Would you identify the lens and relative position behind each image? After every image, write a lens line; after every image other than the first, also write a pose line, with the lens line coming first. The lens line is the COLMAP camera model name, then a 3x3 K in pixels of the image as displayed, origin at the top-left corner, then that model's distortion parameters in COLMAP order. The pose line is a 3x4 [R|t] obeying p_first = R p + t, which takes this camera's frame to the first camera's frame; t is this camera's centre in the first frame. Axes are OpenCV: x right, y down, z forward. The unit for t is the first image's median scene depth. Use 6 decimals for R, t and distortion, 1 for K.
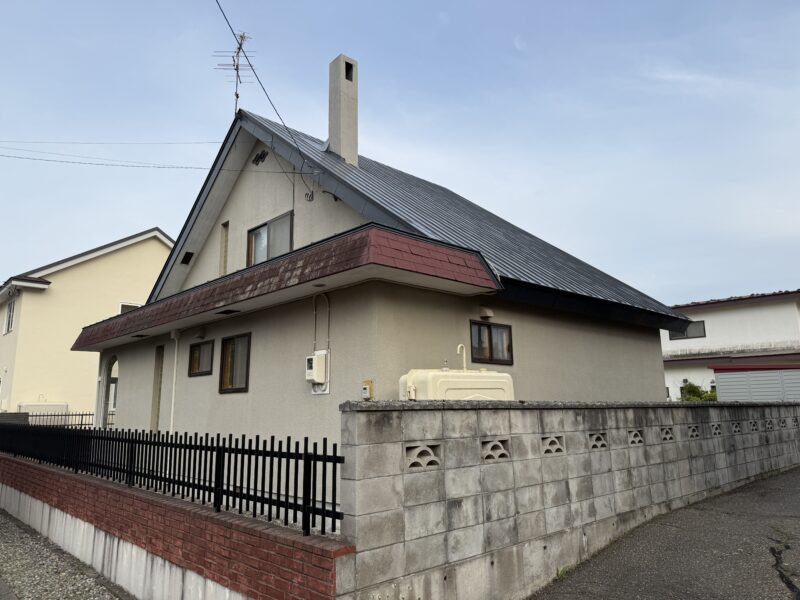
lens RADIAL K [[566.6, 0, 396.1], [0, 566.6, 296.2], [0, 0, 1]] dist [0.039748, -0.050472]
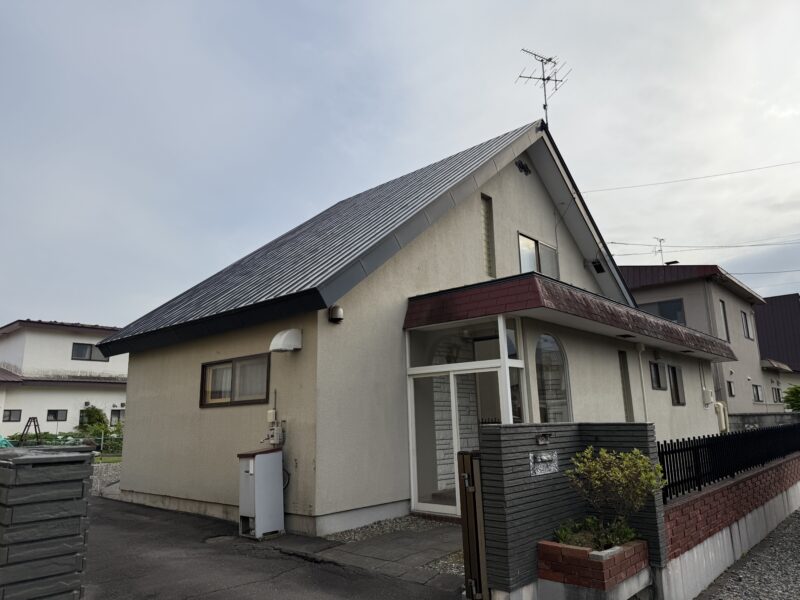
lens RADIAL K [[566.6, 0, 399.4], [0, 566.6, 302.5], [0, 0, 1]] dist [0.039748, -0.050472]
pose [[-0.064860, 0.213350, 0.974821, -2.012635], [-0.170632, 0.960119, -0.221485, 0.422182], [-0.983198, -0.180701, -0.025869, 2.097834]]
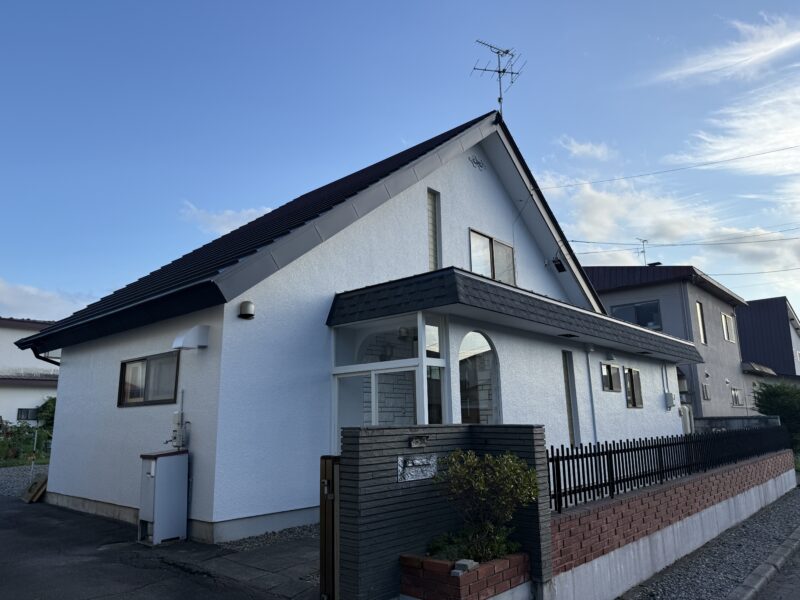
lens RADIAL K [[566.6, 0, 397.9], [0, 566.6, 303.3], [0, 0, 1]] dist [0.039748, -0.050472]
pose [[-0.066461, 0.214136, 0.974540, -1.968406], [-0.176847, 0.958708, -0.222718, 0.394416], [-0.981992, -0.187146, -0.025848, 1.941994]]
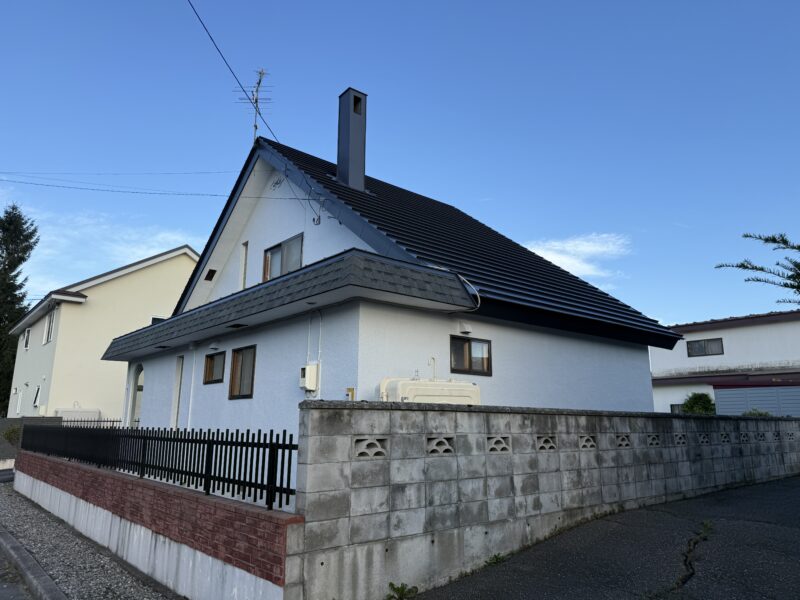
lens RADIAL K [[566.6, 0, 402.5], [0, 566.6, 294.9], [0, 0, 1]] dist [0.039748, -0.050472]
pose [[0.998941, 0.006403, -0.045552, 0.093868], [-0.007637, 0.999607, -0.026985, -0.005716], [0.045361, 0.027304, 0.998597, -0.116015]]
